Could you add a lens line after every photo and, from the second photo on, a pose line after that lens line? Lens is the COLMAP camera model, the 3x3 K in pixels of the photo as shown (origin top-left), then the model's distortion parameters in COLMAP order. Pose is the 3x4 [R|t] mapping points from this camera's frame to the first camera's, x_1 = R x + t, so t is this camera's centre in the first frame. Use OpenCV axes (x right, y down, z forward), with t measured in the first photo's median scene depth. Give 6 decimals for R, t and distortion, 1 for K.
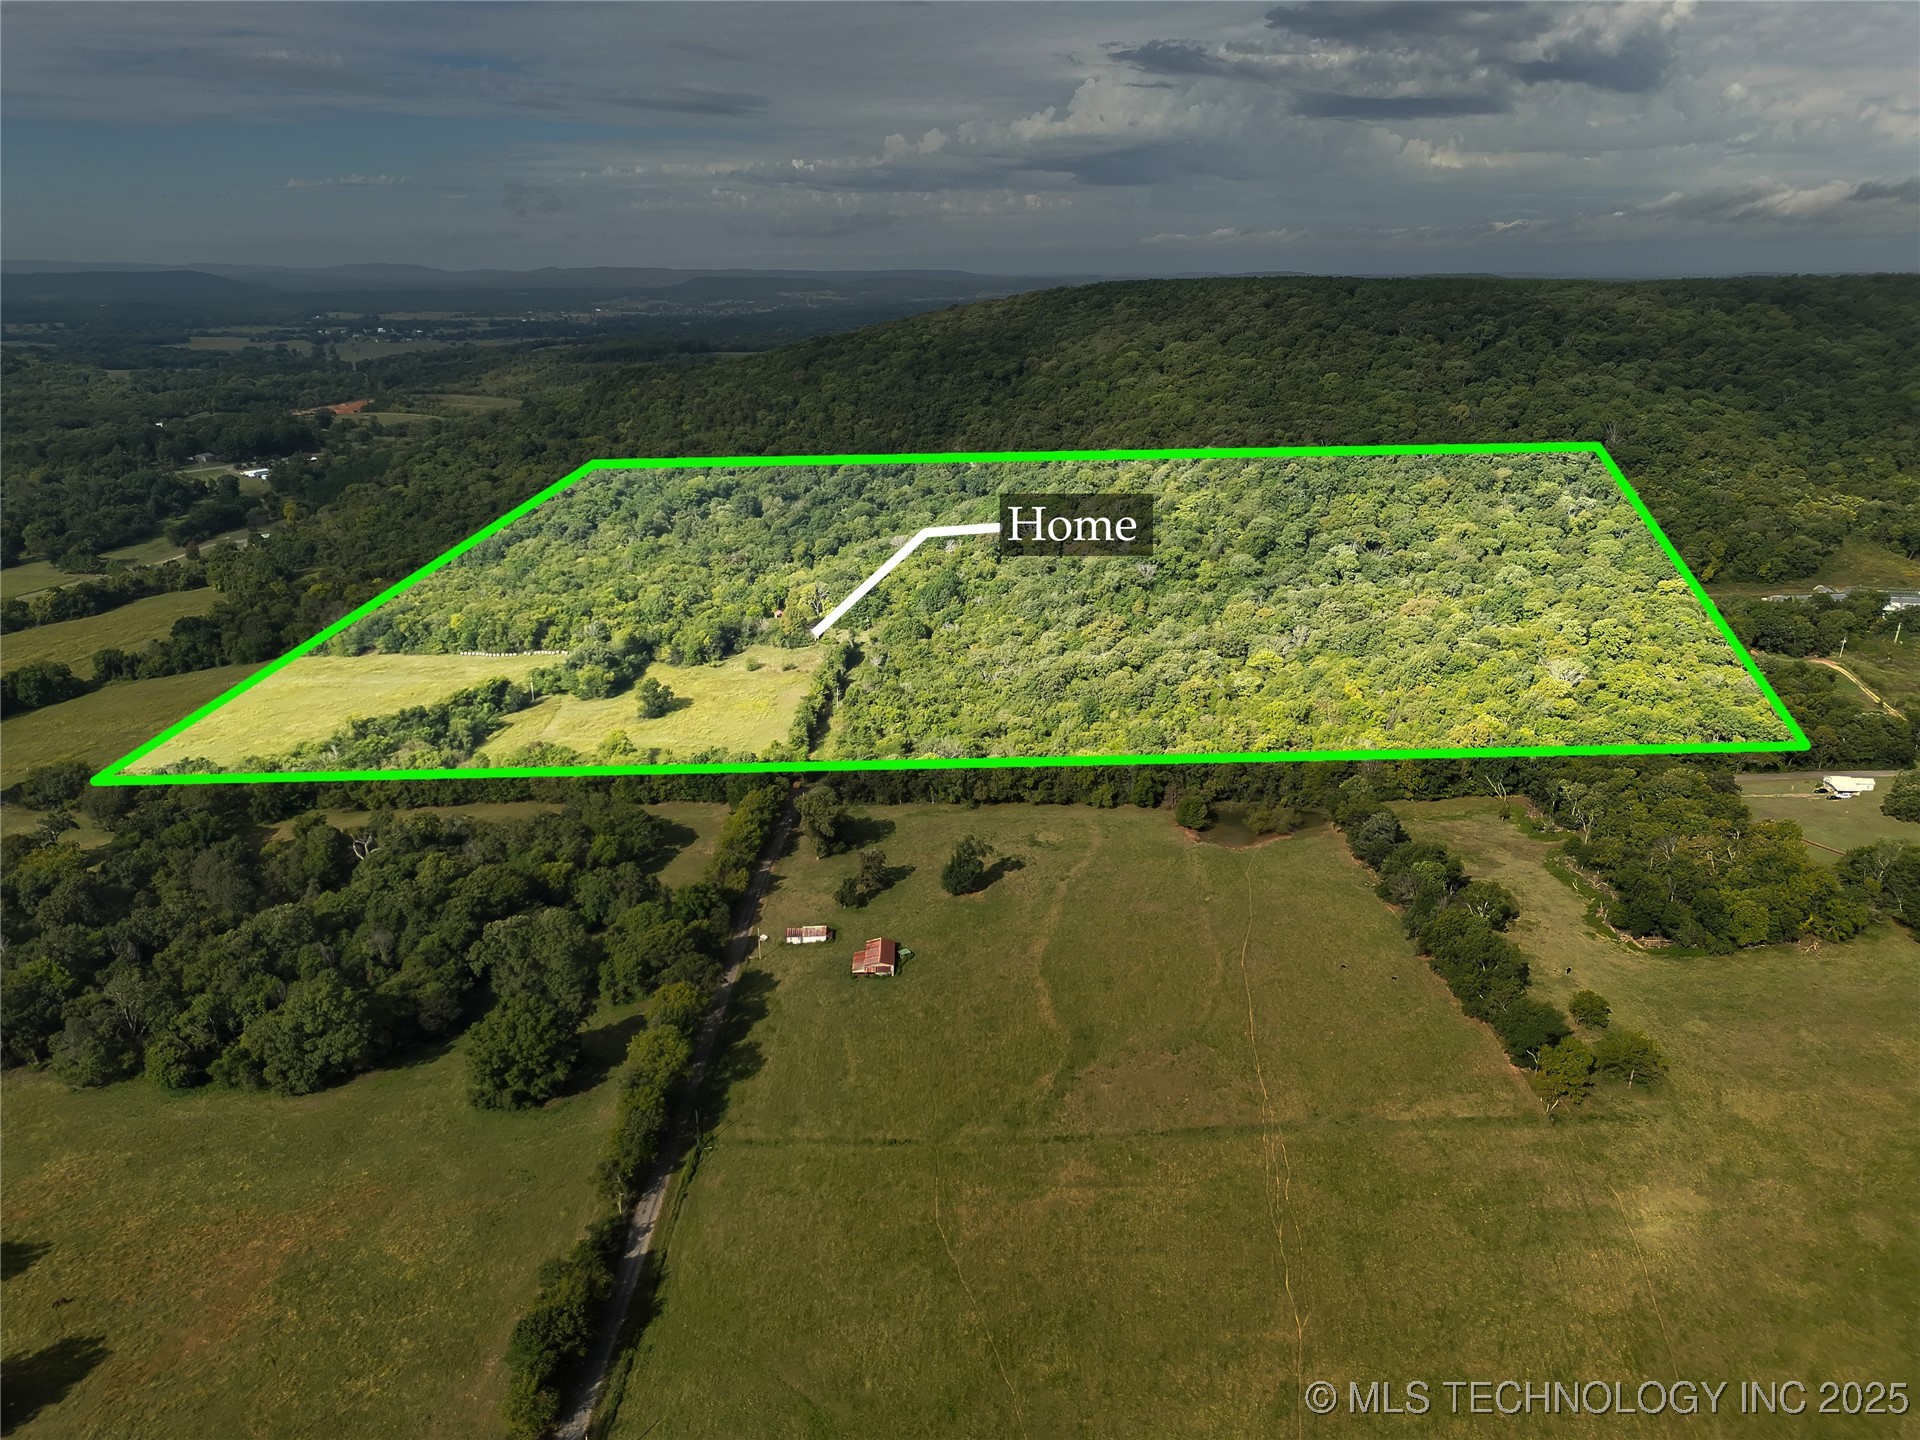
lens RADIAL K [[1352.0, 0, 960.0], [0, 1352.0, 720.0], [0, 0, 1]] dist [0.051593, -0.034349]
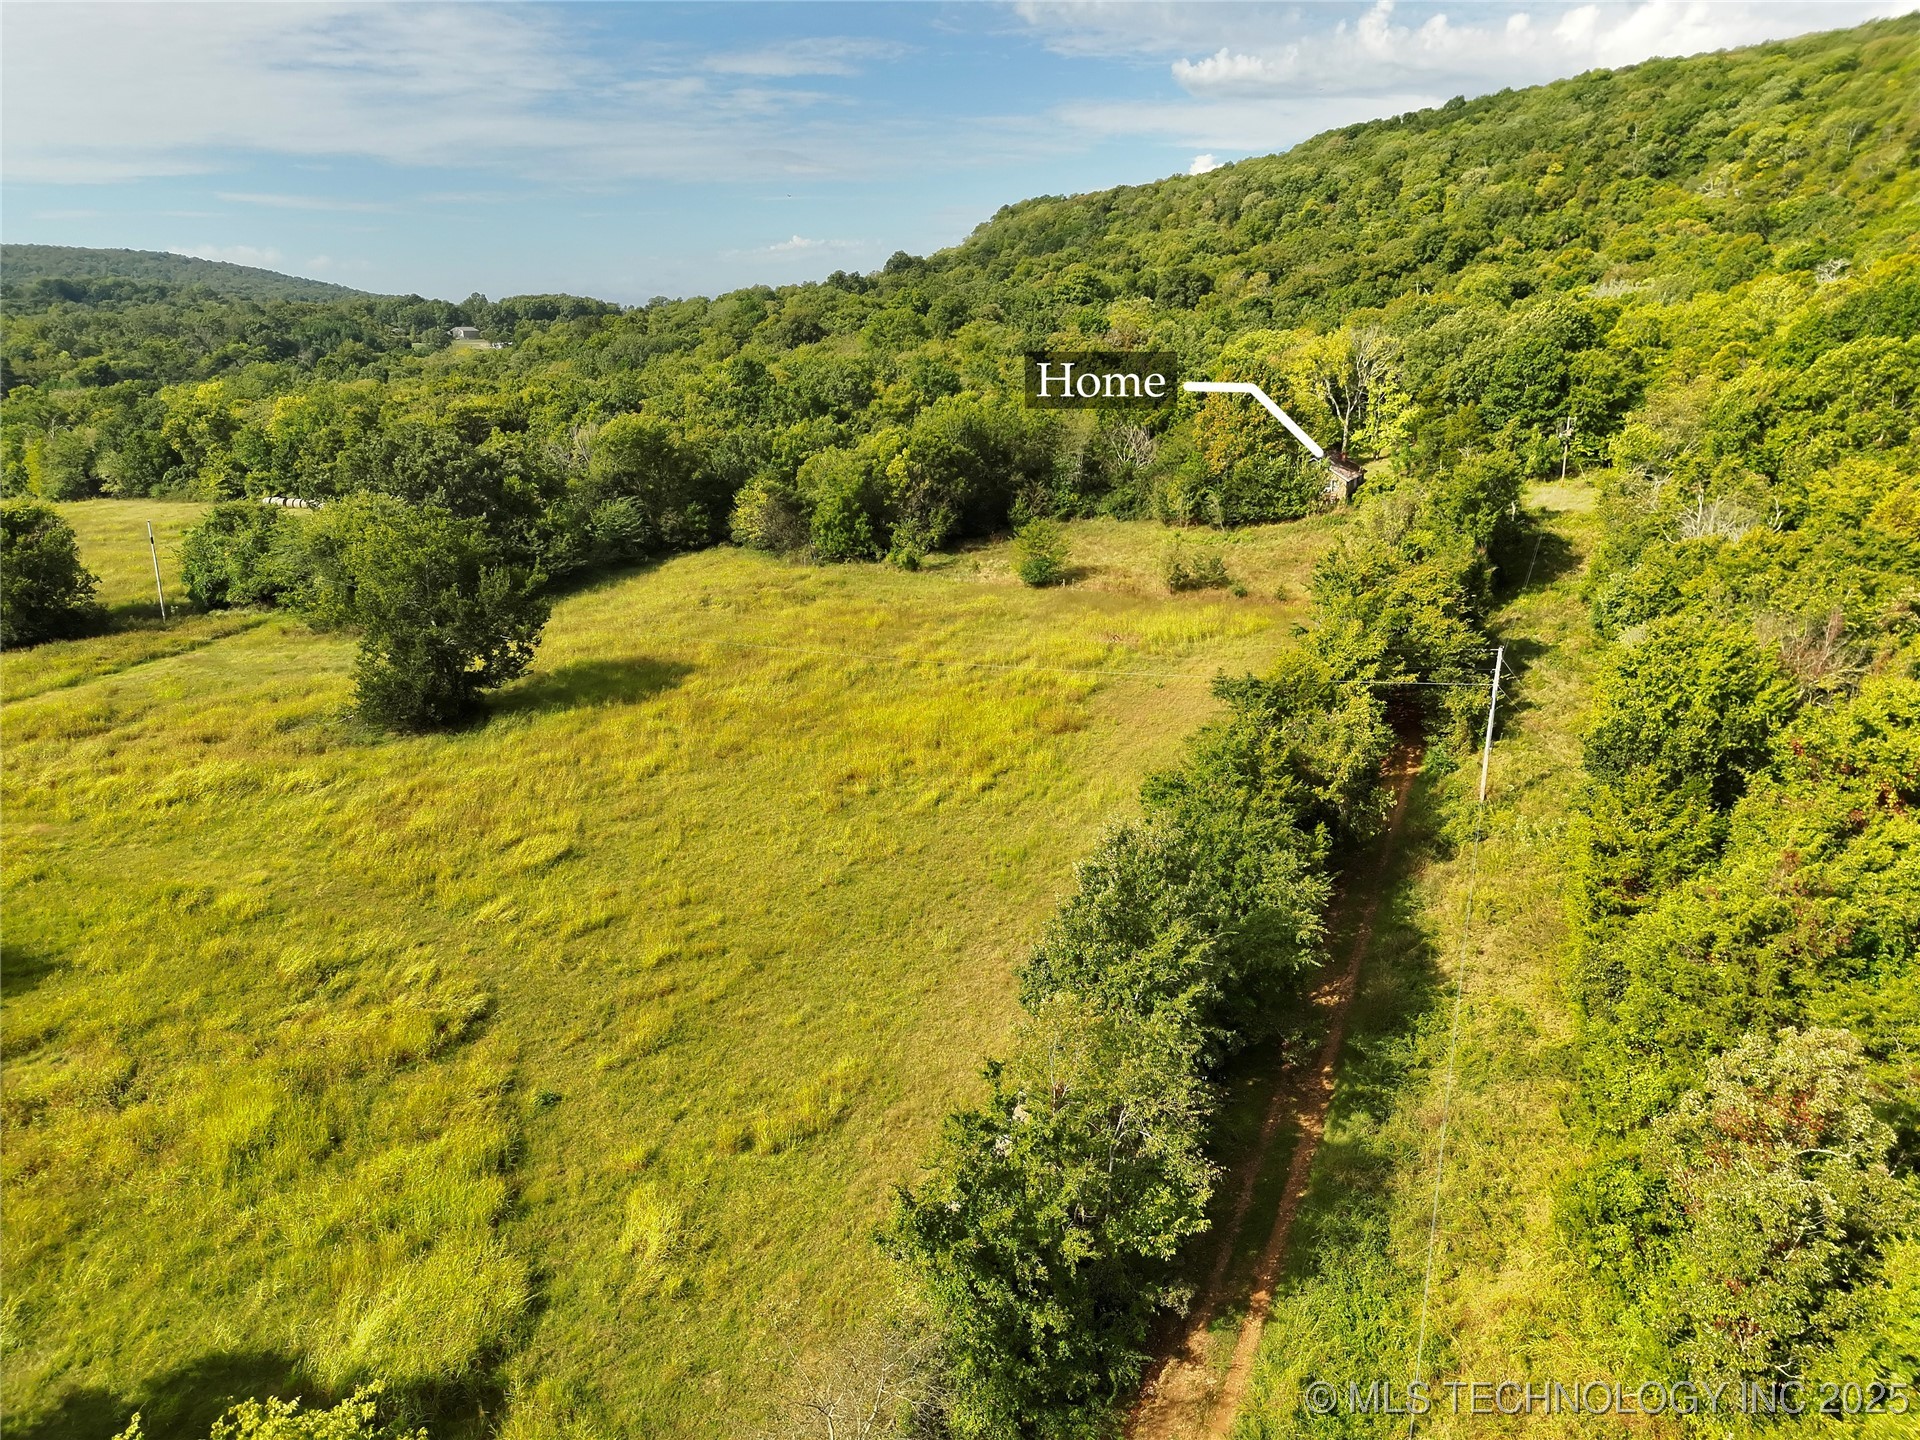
lens RADIAL K [[1352.0, 0, 960.0], [0, 1352.0, 720.0], [0, 0, 1]] dist [0.051593, -0.034349]
pose [[0.935130, 0.098829, -0.340241, -0.084314], [-0.112497, 0.993438, -0.020628, -0.006927], [0.335970, 0.057565, 0.940112, 0.766308]]
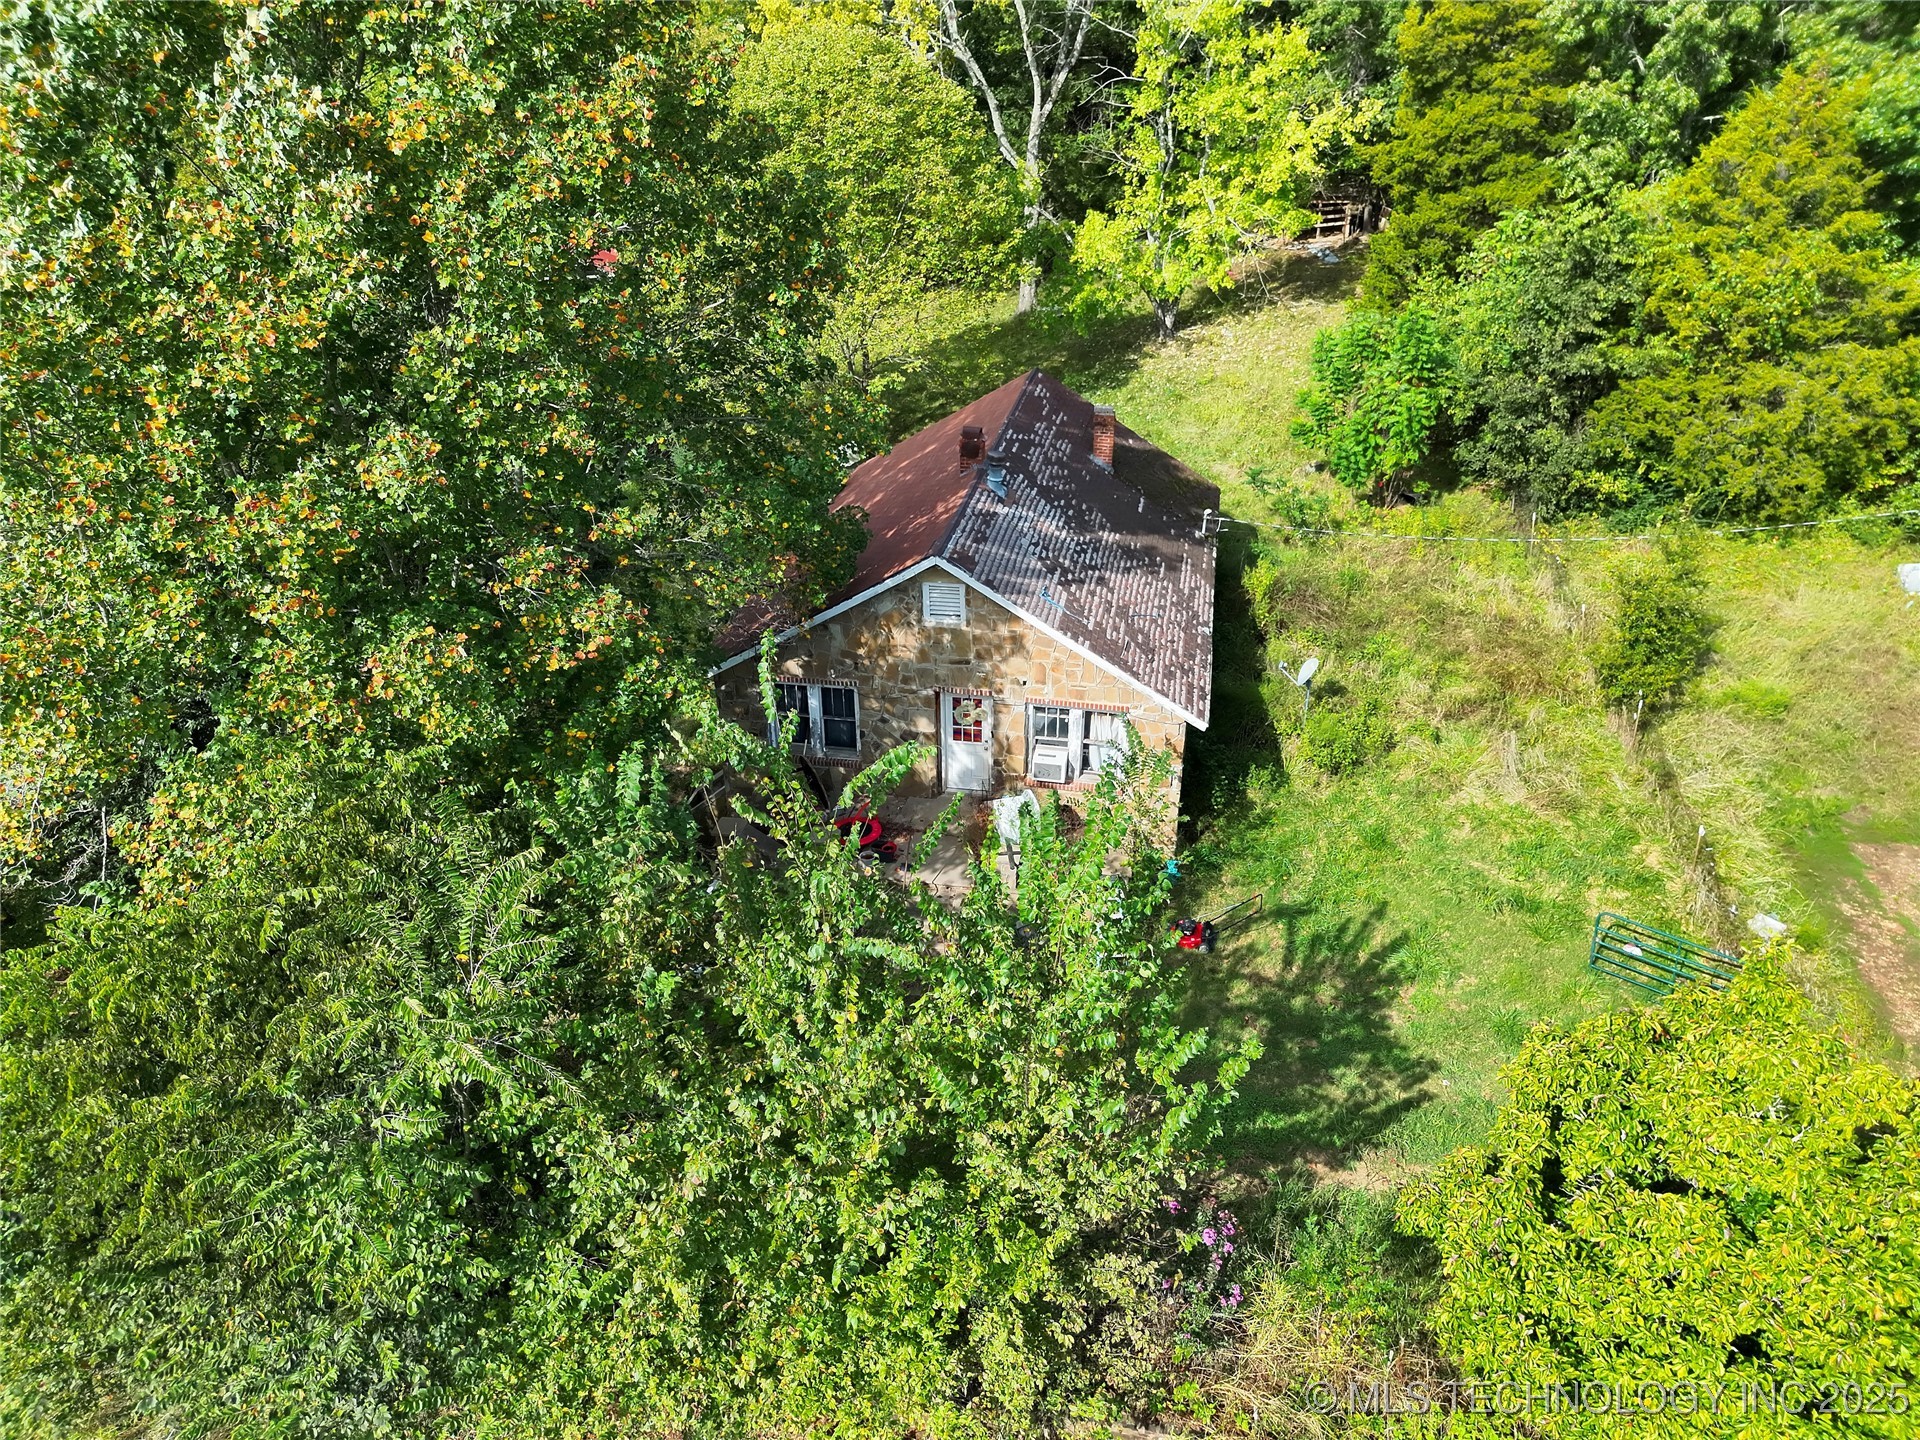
lens RADIAL K [[1352.0, 0, 960.0], [0, 1352.0, 720.0], [0, 0, 1]] dist [0.051593, -0.034349]
pose [[0.996958, 0.034111, -0.070073, -0.111242], [-0.021417, 0.984423, 0.174506, -0.071833], [0.074934, -0.172474, 0.982160, 0.997806]]
